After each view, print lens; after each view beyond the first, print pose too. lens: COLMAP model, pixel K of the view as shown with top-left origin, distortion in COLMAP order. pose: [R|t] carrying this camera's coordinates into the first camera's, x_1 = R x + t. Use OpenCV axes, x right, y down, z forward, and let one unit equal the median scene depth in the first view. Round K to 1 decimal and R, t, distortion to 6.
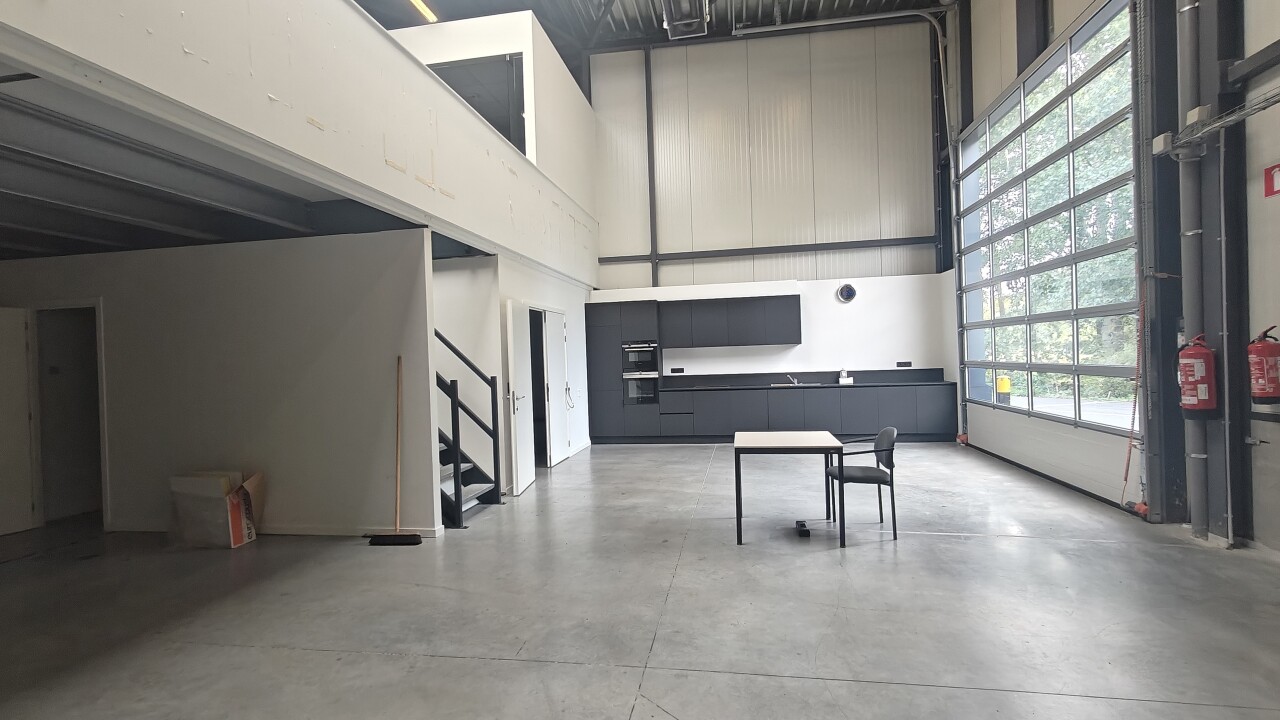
lens RADIAL K [[596.1, 0, 633.2], [0, 596.1, 360.0], [0, 0, 1]] dist [-0.001368, 0.000250]
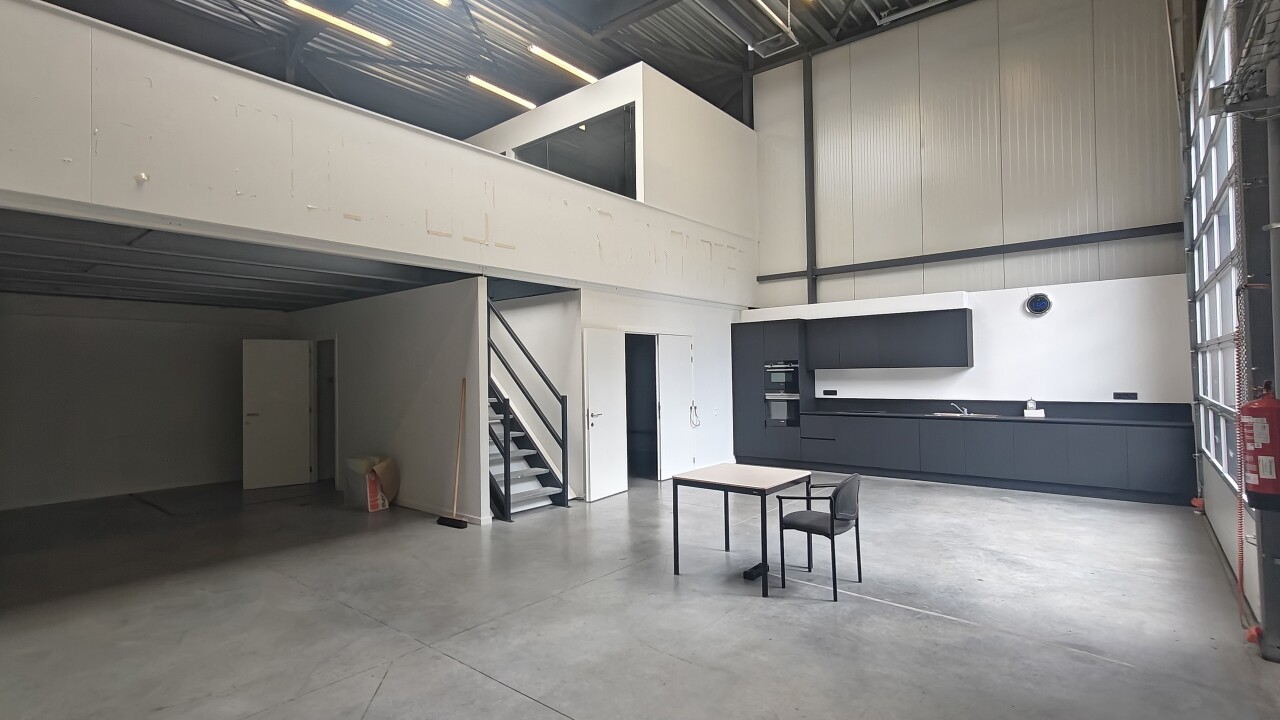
lens RADIAL K [[596.1, 0, 630.8], [0, 596.1, 359.5], [0, 0, 1]] dist [-0.001368, 0.000250]
pose [[0.872950, 0.009505, -0.487718, 0.324656], [-0.017569, 0.999774, -0.011962, -0.022480], [0.487494, 0.019010, 0.872920, 0.038949]]
